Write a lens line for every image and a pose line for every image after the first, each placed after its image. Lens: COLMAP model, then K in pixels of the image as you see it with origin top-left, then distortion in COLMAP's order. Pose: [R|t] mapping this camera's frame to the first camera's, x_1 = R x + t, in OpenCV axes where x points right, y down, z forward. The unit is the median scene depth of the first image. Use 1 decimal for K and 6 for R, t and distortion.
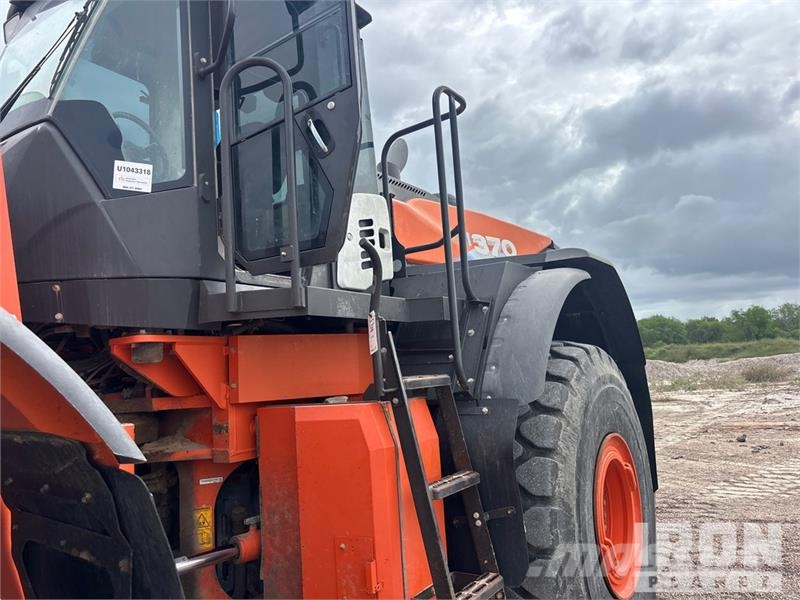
lens RADIAL K [[611.2, 0, 400.0], [0, 611.2, 300.0], [0, 0, 1]] dist [0.097489, -0.143152]
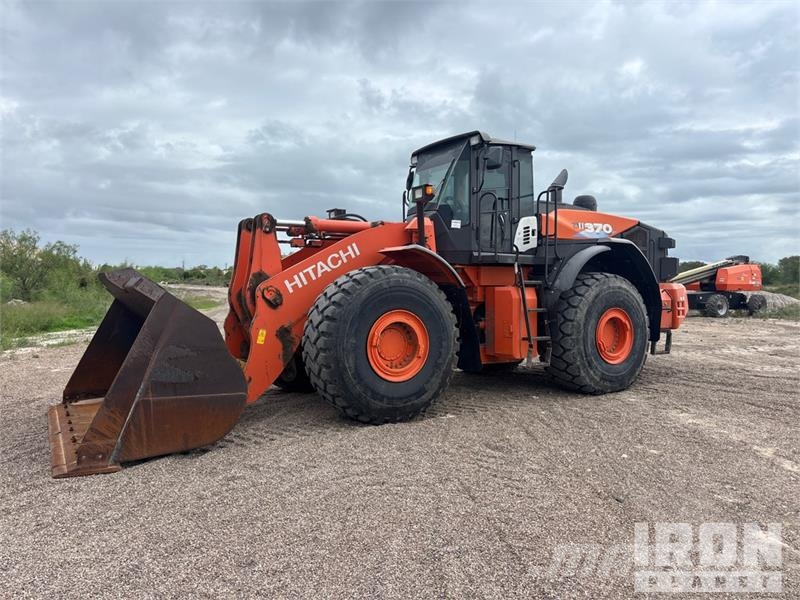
lens RADIAL K [[611.2, 0, 400.0], [0, 611.2, 300.0], [0, 0, 1]] dist [0.097489, -0.143152]
pose [[0.919147, 0.071660, -0.387341, 0.668103], [-0.017874, 0.989888, 0.140721, -0.230915], [0.393508, -0.122420, 0.911134, -2.350929]]
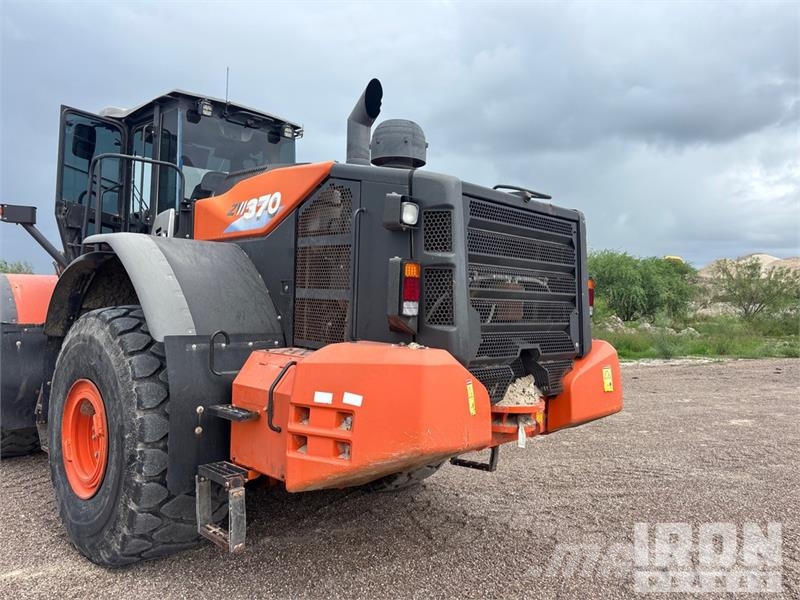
lens RADIAL K [[623.0, 0, 400.0], [0, 623.0, 300.0], [0, 0, 1]] dist [0.012786, 0.005130]
pose [[-0.172672, 0.053552, -0.983523, 1.958233], [0.088558, 0.995321, 0.038646, 0.077681], [0.980990, -0.080425, -0.176606, 2.446204]]
